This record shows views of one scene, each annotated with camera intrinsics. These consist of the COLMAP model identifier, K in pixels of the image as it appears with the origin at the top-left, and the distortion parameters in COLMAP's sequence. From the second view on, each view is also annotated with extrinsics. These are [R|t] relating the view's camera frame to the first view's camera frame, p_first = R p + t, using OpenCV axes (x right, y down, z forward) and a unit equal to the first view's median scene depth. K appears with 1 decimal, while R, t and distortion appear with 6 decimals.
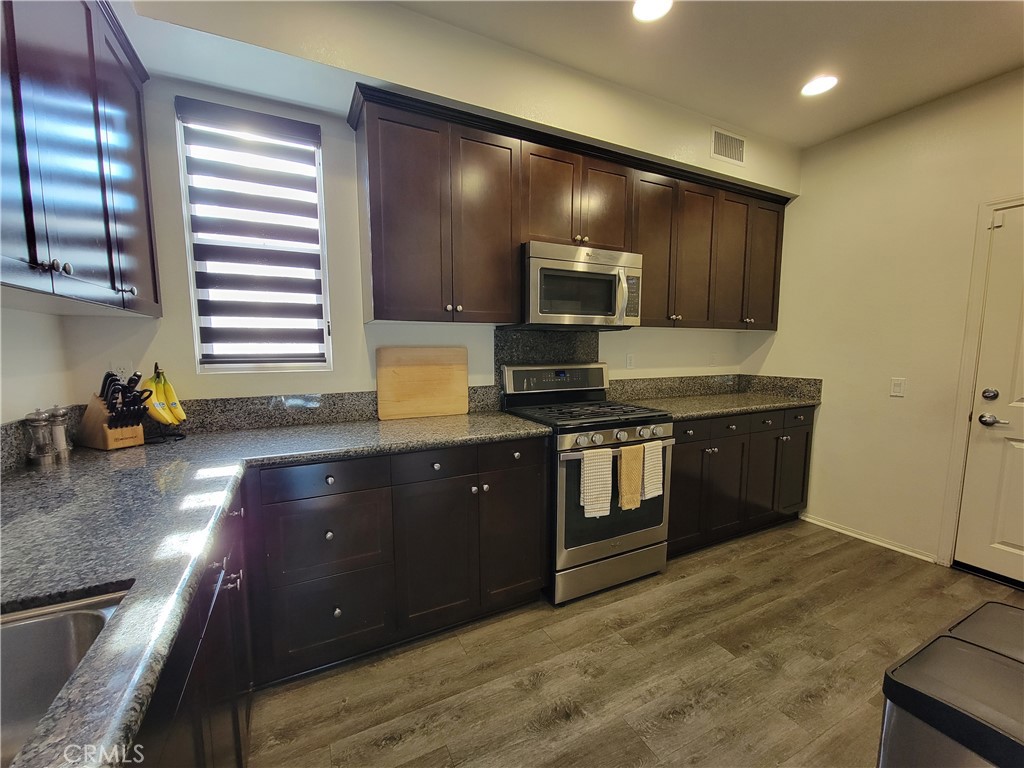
lens RADIAL K [[420.3, 0, 509.7], [0, 420.3, 393.3], [0, 0, 1]] dist [-0.002871, 0.000076]
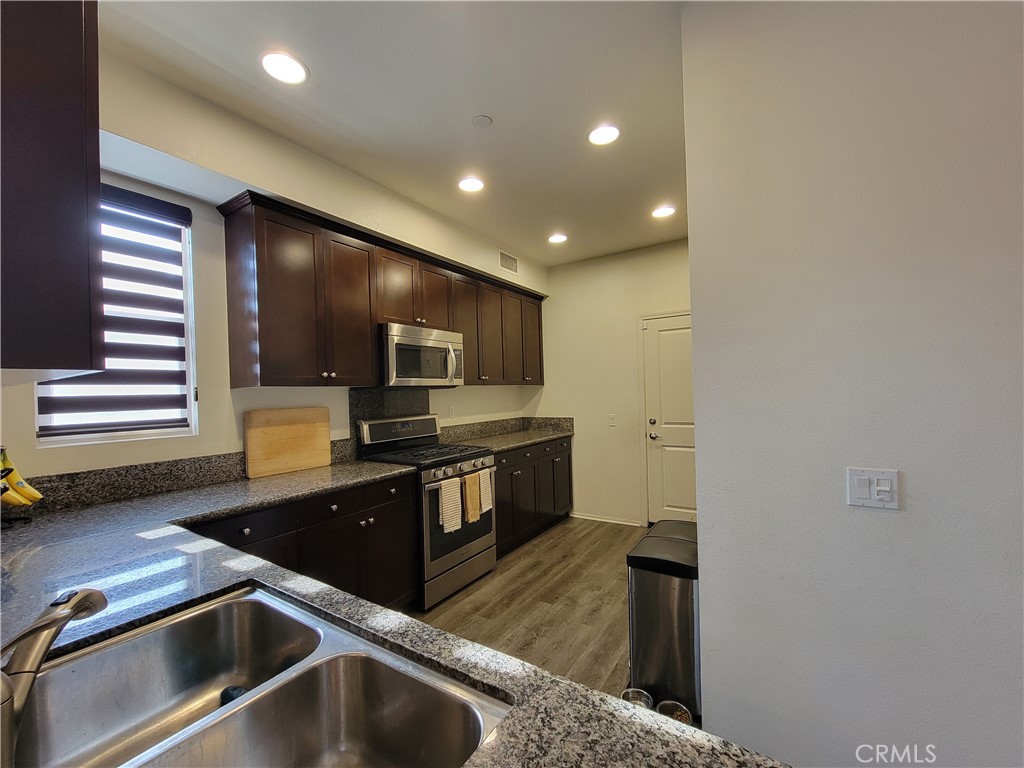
lens RADIAL K [[420.3, 0, 508.9], [0, 420.3, 390.2], [0, 0, 1]] dist [-0.002871, 0.000076]
pose [[0.868629, -0.020215, 0.495051, -0.263600], [0.079906, 0.991803, -0.099705, 0.000687], [-0.488977, 0.126164, 0.863124, -0.260298]]
